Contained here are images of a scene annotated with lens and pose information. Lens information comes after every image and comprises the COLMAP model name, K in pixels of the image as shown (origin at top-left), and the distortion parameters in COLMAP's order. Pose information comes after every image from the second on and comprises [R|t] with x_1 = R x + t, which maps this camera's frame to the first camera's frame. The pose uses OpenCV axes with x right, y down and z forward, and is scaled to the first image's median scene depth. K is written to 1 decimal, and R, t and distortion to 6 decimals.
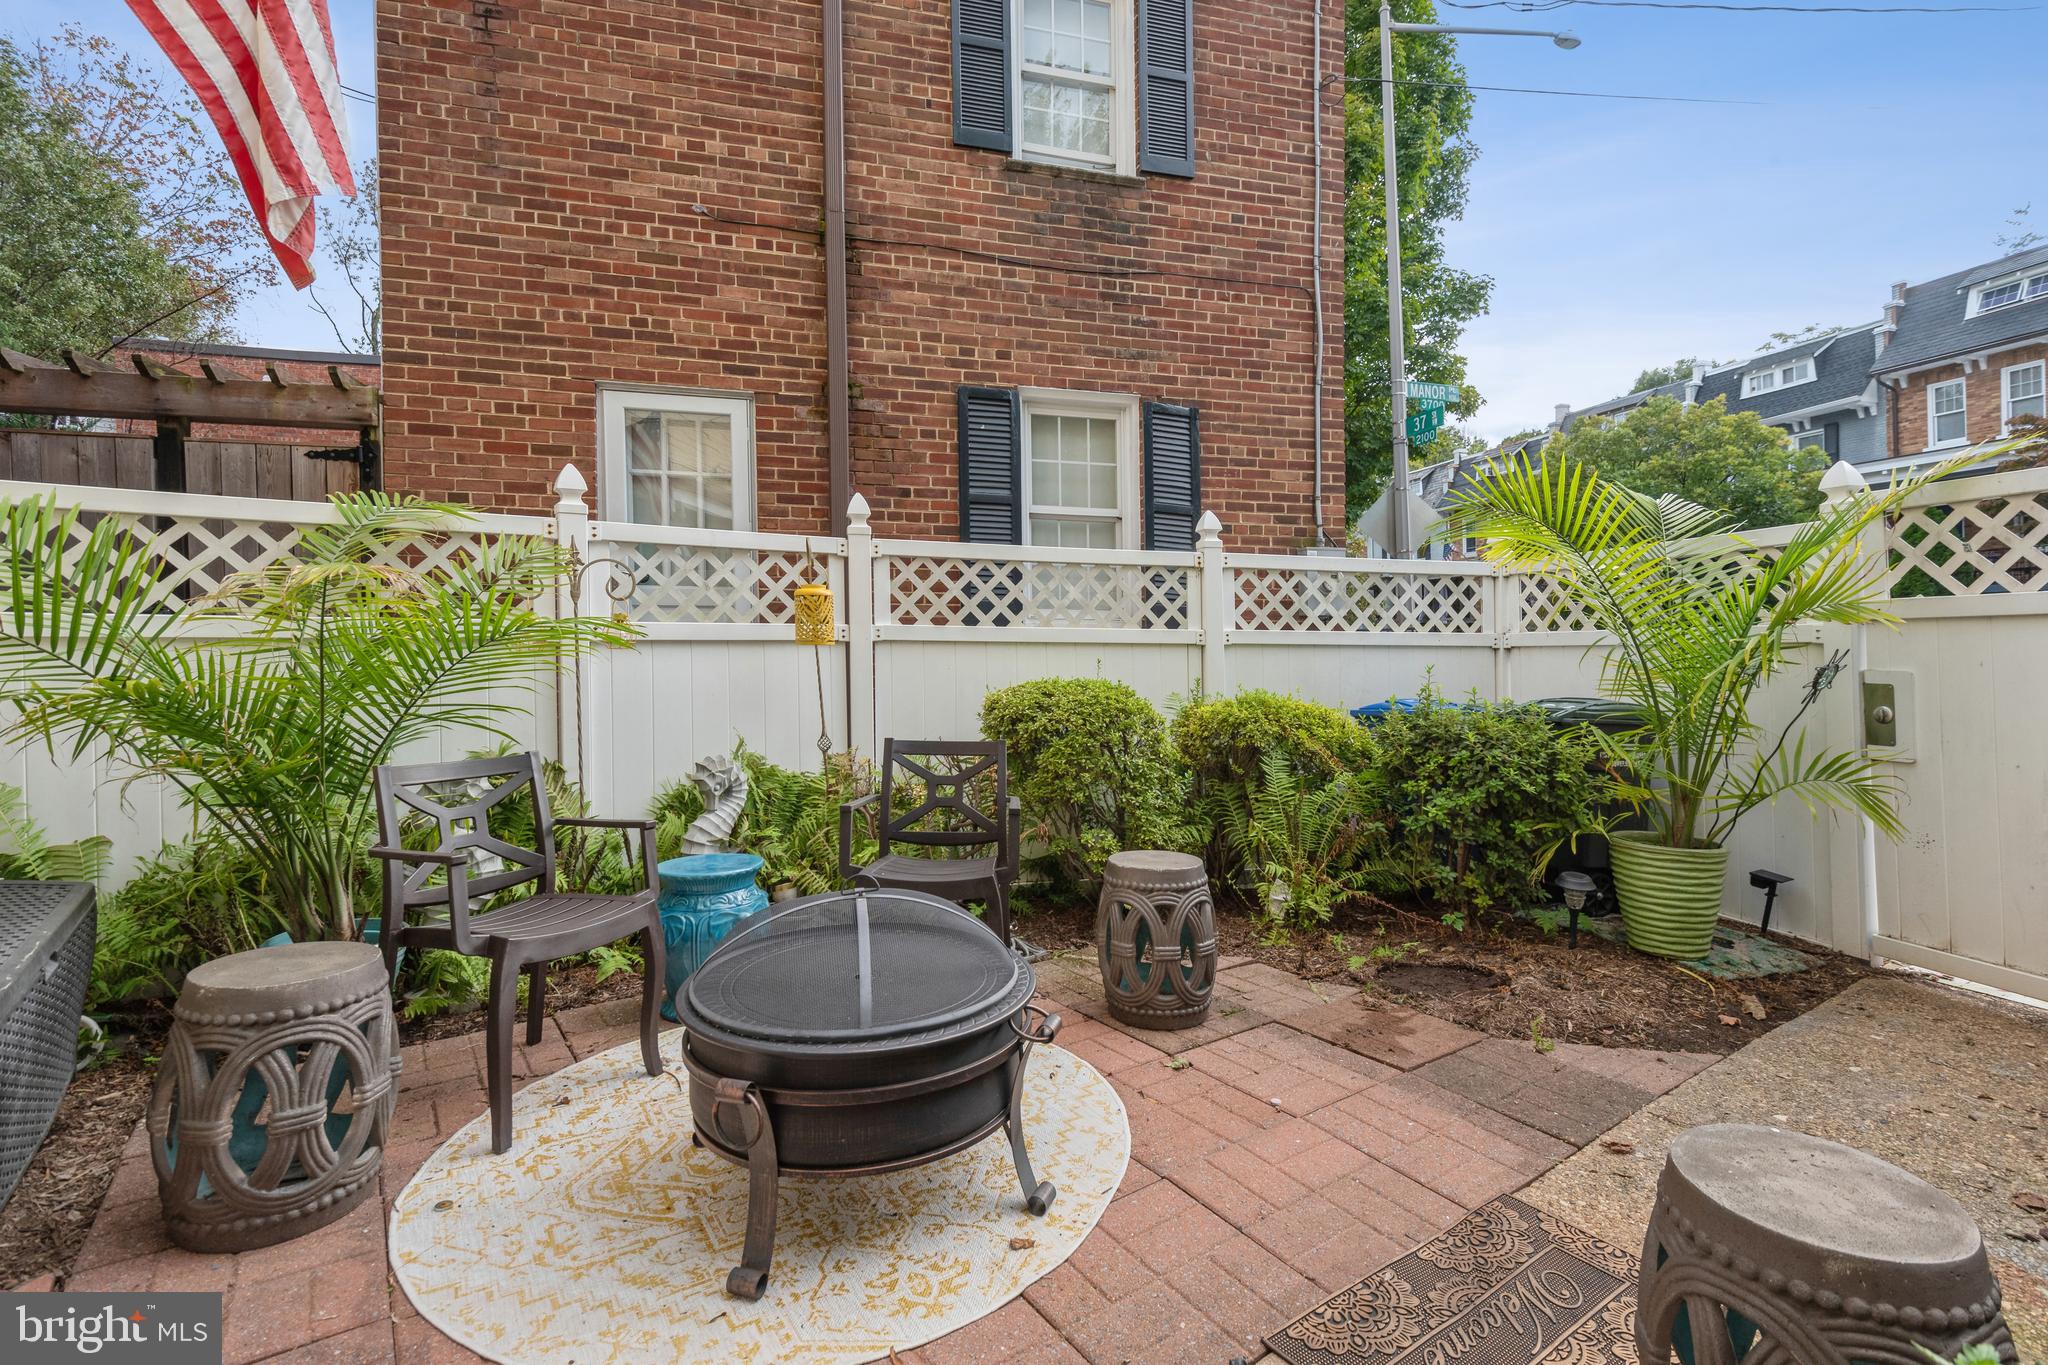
lens RADIAL K [[951.8, 0, 1014.0], [0, 951.8, 651.7], [0, 0, 1]] dist [0.001212, -0.001559]
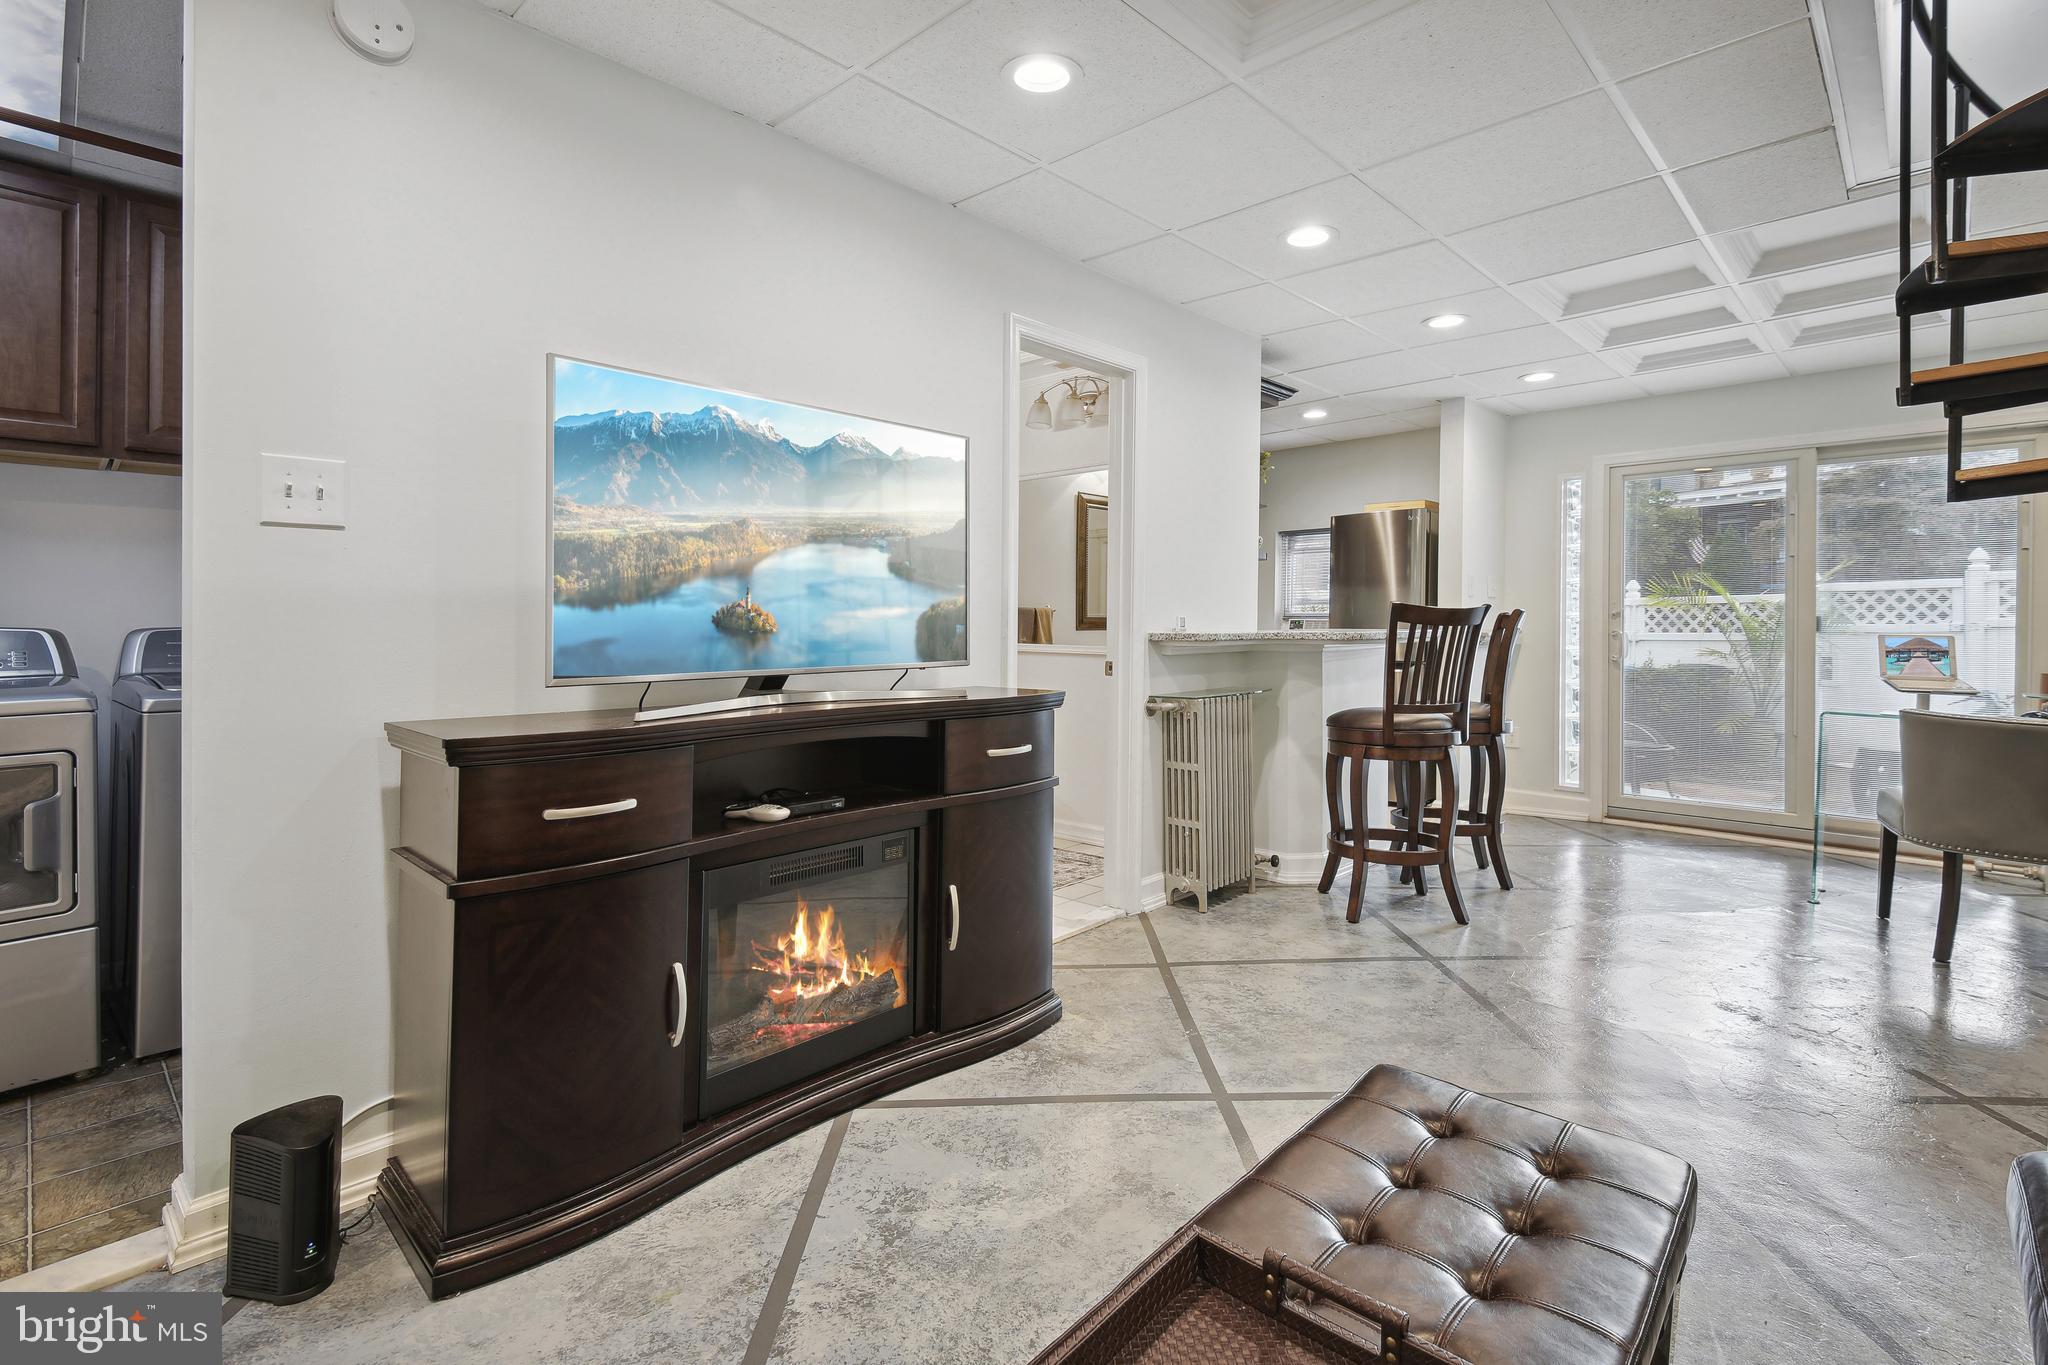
lens RADIAL K [[951.8, 0, 1040.1], [0, 951.8, 640.3], [0, 0, 1]] dist [0.001212, -0.001559]
pose [[0.987561, -0.001043, 0.157236, -0.935251], [0.000216, 0.999986, 0.005277, -0.013707], [-0.157239, -0.005177, 0.987547, -0.711081]]
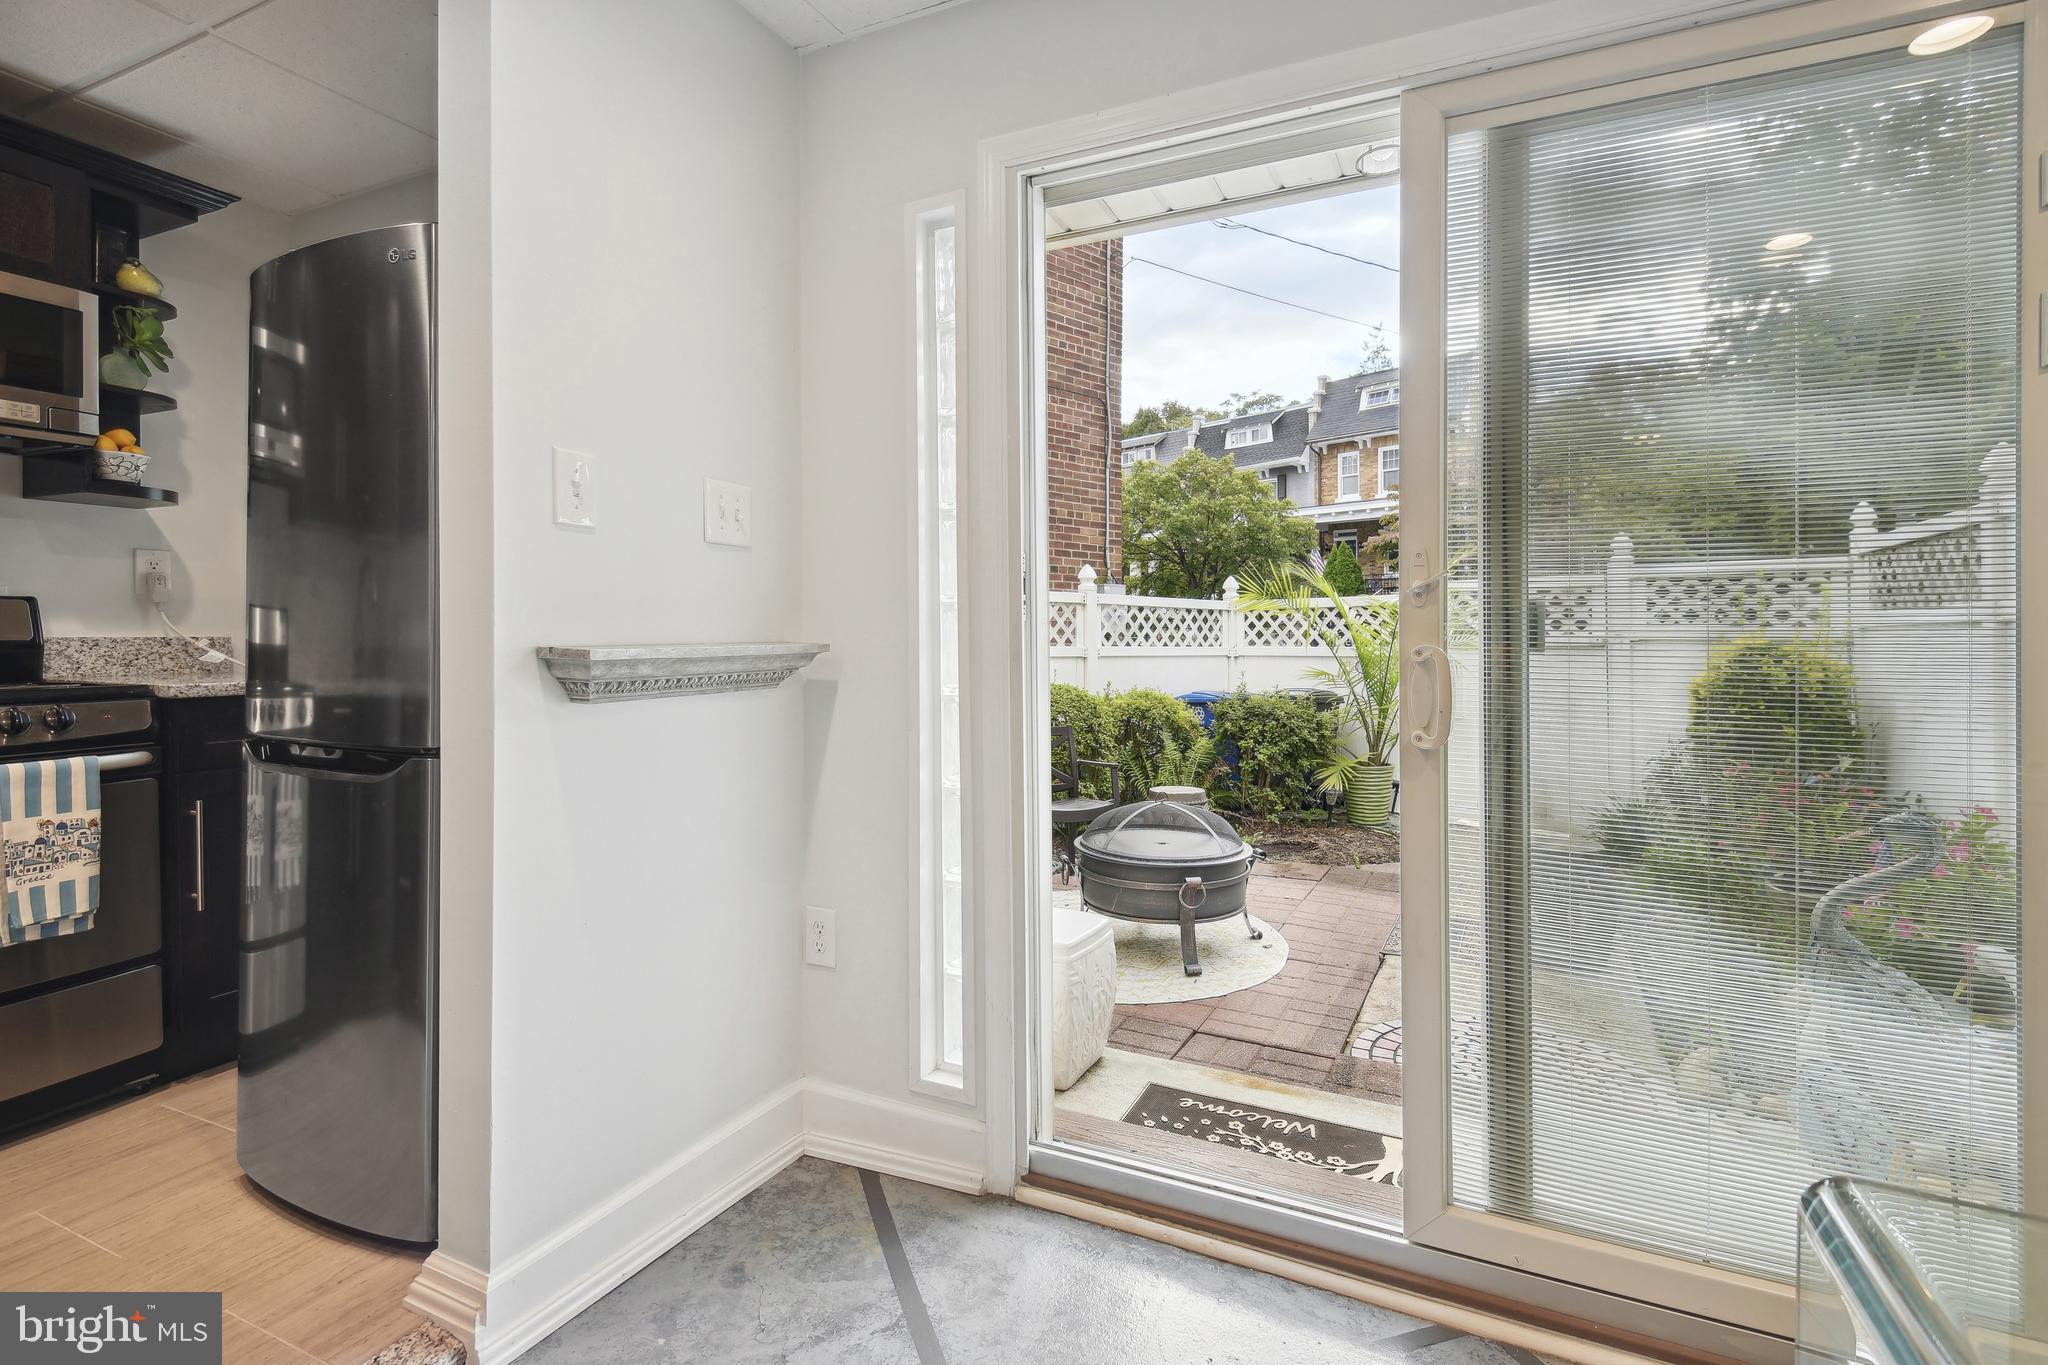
lens RADIAL K [[951.8, 0, 1045.5], [0, 951.8, 637.5], [0, 0, 1]] dist [0.001212, -0.001559]
pose [[0.887175, 0.003720, 0.461418, -0.414978], [0.000351, 0.999962, -0.008737, -0.018933], [-0.461432, 0.007913, 0.887140, -0.202621]]
